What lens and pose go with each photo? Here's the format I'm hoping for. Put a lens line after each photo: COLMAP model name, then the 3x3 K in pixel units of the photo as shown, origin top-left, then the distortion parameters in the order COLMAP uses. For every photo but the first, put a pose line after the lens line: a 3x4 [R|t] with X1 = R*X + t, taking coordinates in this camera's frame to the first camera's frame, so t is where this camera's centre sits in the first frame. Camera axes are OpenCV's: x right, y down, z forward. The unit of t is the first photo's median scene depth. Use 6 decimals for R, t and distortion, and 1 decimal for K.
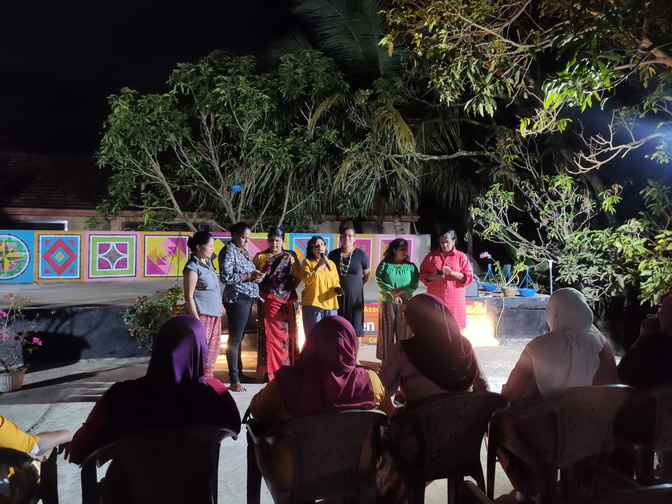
lens RADIAL K [[501.3, 0, 339.0], [0, 501.3, 250.4], [0, 0, 1]] dist [0.074301, -0.108675]
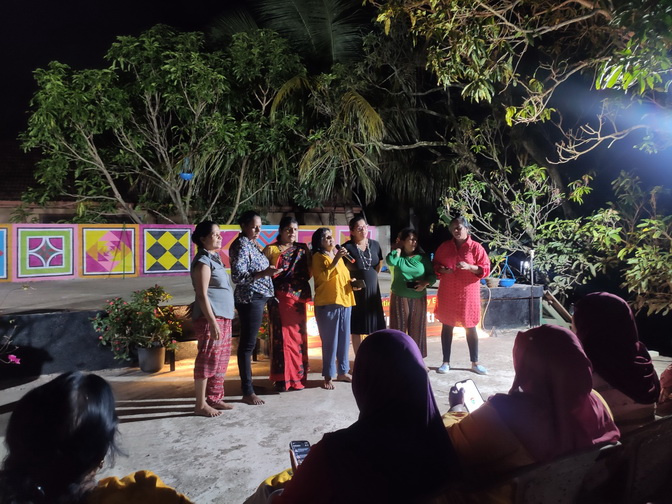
lens RADIAL K [[501.3, 0, 337.0], [0, 501.3, 250.4], [0, 0, 1]] dist [0.074301, -0.108675]
pose [[0.987383, -0.013654, 0.157762, -0.086370], [0.011242, 0.999806, 0.016170, -0.000414], [-0.157952, -0.014193, 0.987345, 0.050652]]
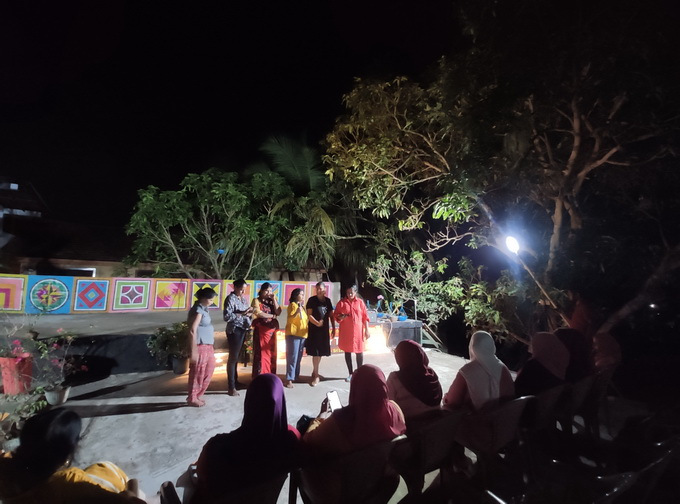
lens RADIAL K [[293.4, 0, 336.6], [0, 293.4, 248.8], [0, 0, 1]] dist [-0.027610, 0.002081]
pose [[0.976024, 0.035939, 0.214676, -0.051421], [-0.007360, 0.991160, -0.132469, -0.014200], [-0.217540, 0.127713, 0.967660, 0.038910]]
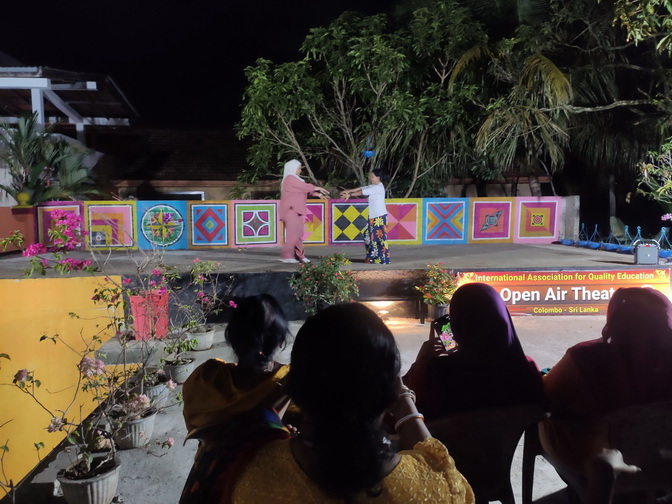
lens RADIAL K [[501.3, 0, 339.4], [0, 501.3, 250.6], [0, 0, 1]] dist [0.074301, -0.108675]
pose [[0.979926, -0.001401, -0.199356, -0.068535], [0.014732, 0.997750, 0.065403, 0.001163], [0.198816, -0.067027, 0.977742, 0.010749]]
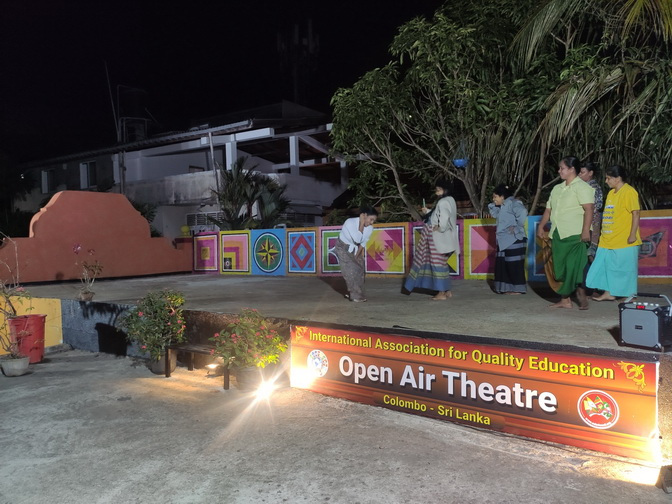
lens RADIAL K [[501.3, 0, 336.5], [0, 501.3, 254.5], [0, 0, 1]] dist [0.074301, -0.108675]
pose [[0.631315, -0.001696, -0.775525, 0.303553], [0.020741, 0.999677, 0.014697, 0.003421], [0.775249, -0.025364, 0.631146, 0.385102]]
